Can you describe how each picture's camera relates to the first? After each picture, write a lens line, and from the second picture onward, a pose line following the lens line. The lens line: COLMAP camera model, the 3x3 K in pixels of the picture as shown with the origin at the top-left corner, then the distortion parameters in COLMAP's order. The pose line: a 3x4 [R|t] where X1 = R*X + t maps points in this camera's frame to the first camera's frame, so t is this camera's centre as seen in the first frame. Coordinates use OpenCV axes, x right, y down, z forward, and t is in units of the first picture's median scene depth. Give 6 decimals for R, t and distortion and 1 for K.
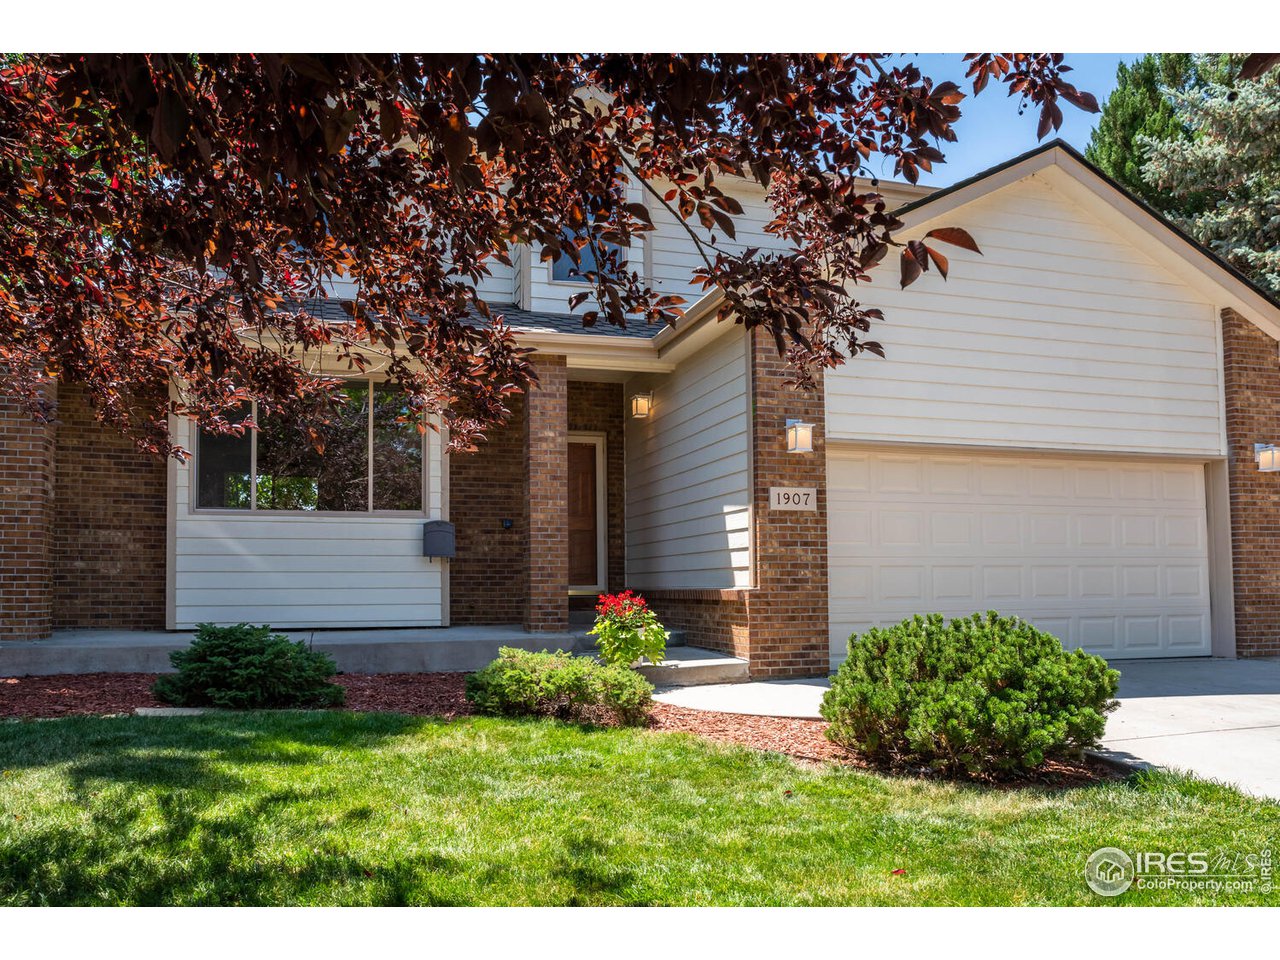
lens RADIAL K [[1078.2, 0, 641.5], [0, 1078.2, 500.4], [0, 0, 1]] dist [-0.017977, 0.001097]
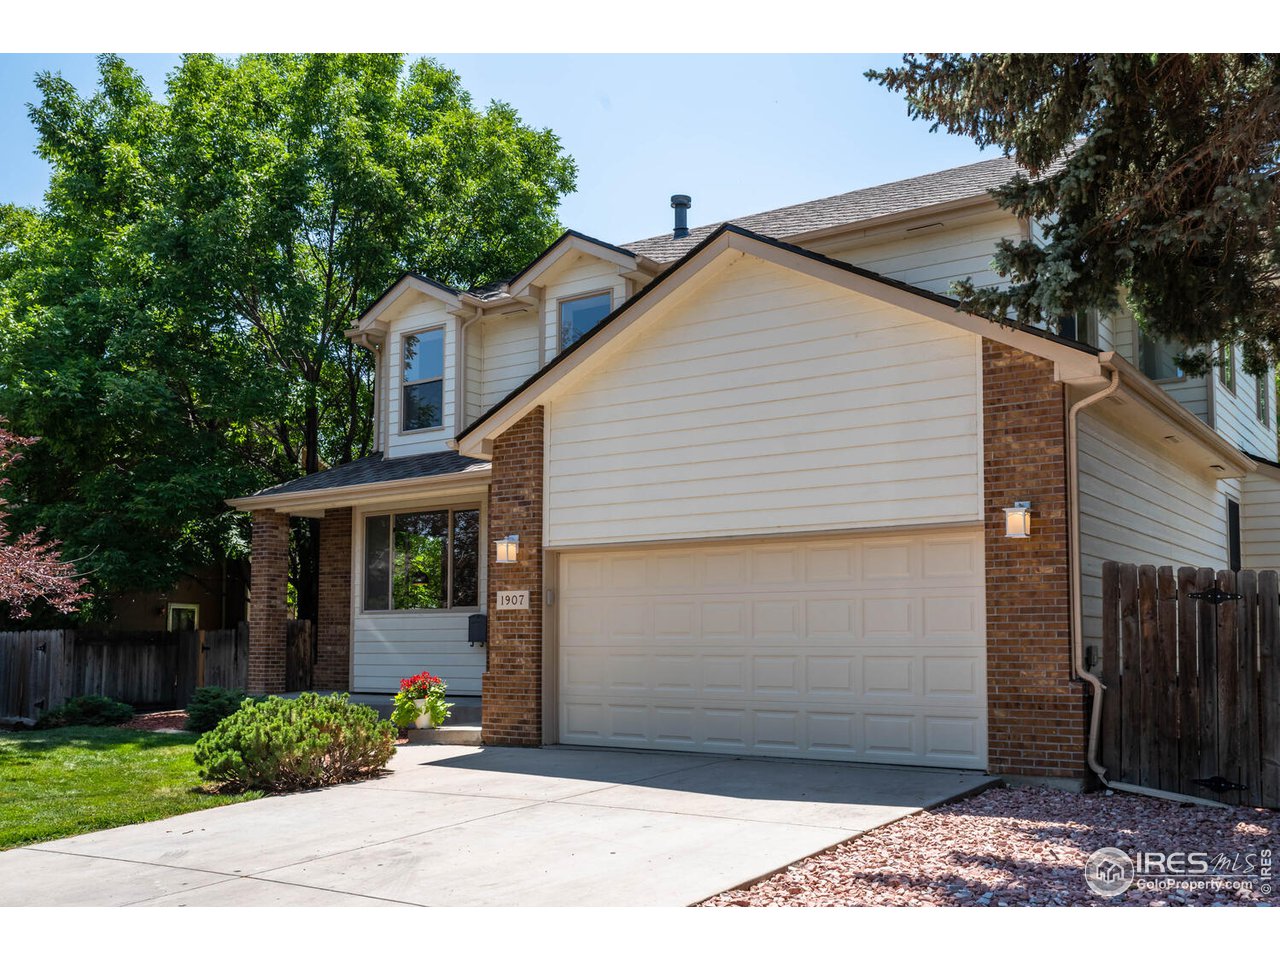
lens RADIAL K [[1286.4, 0, 551.4], [0, 1286.4, 520.4], [0, 0, 1]] dist [0.059560, 0.005728]
pose [[0.548340, -0.077252, -0.832679, 1.320094], [0.059637, 0.996801, -0.053206, -0.010595], [0.834126, -0.020483, 0.551193, 0.214227]]
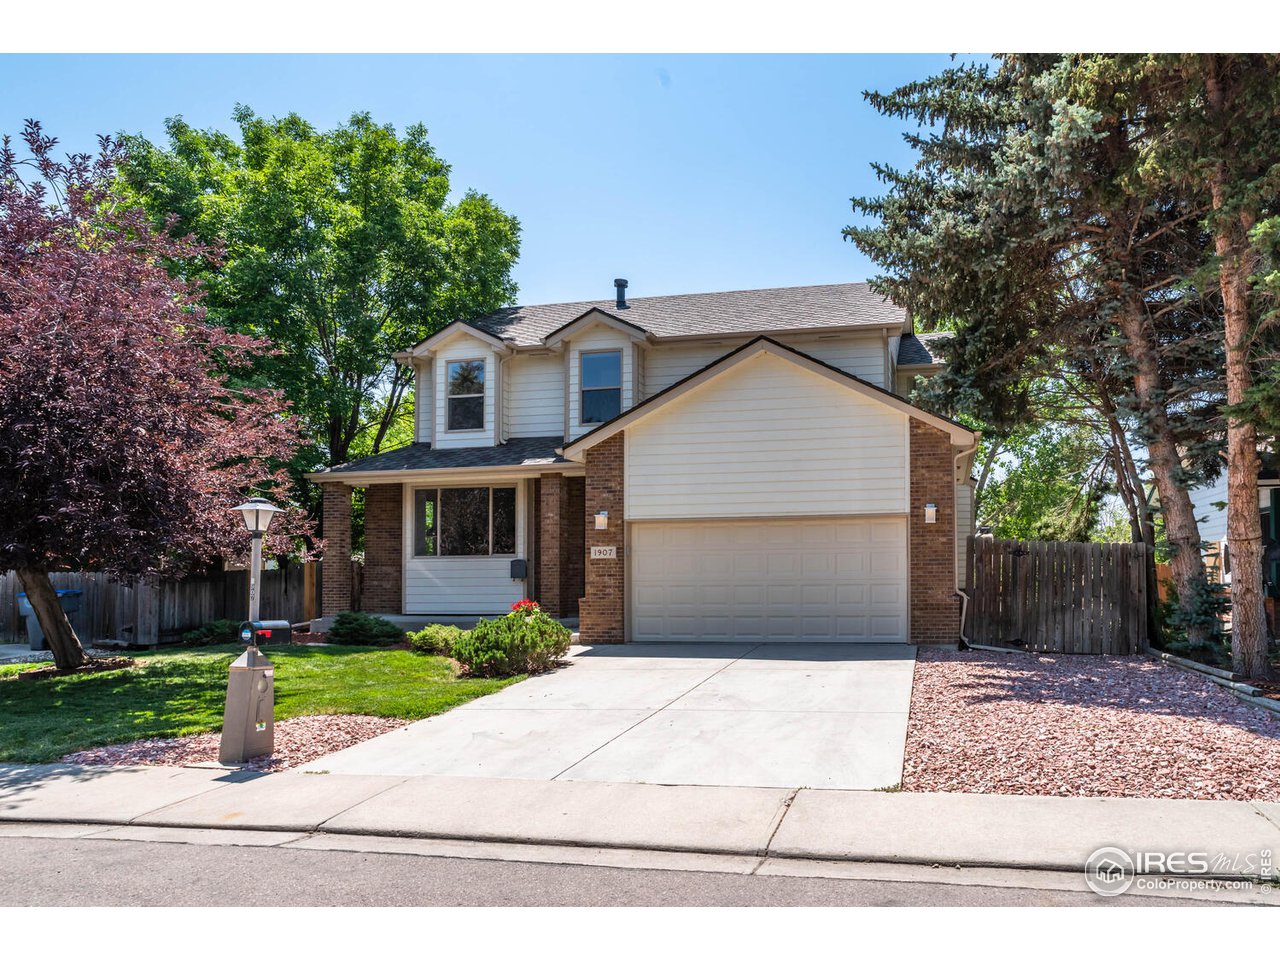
lens RADIAL K [[1078.2, 0, 641.5], [0, 1078.2, 500.4], [0, 0, 1]] dist [-0.017977, 0.001097]
pose [[0.837180, -0.039413, -0.545505, 1.196935], [0.047994, 0.998847, 0.001489, -0.089952], [0.544817, -0.027427, 0.838106, -0.563514]]
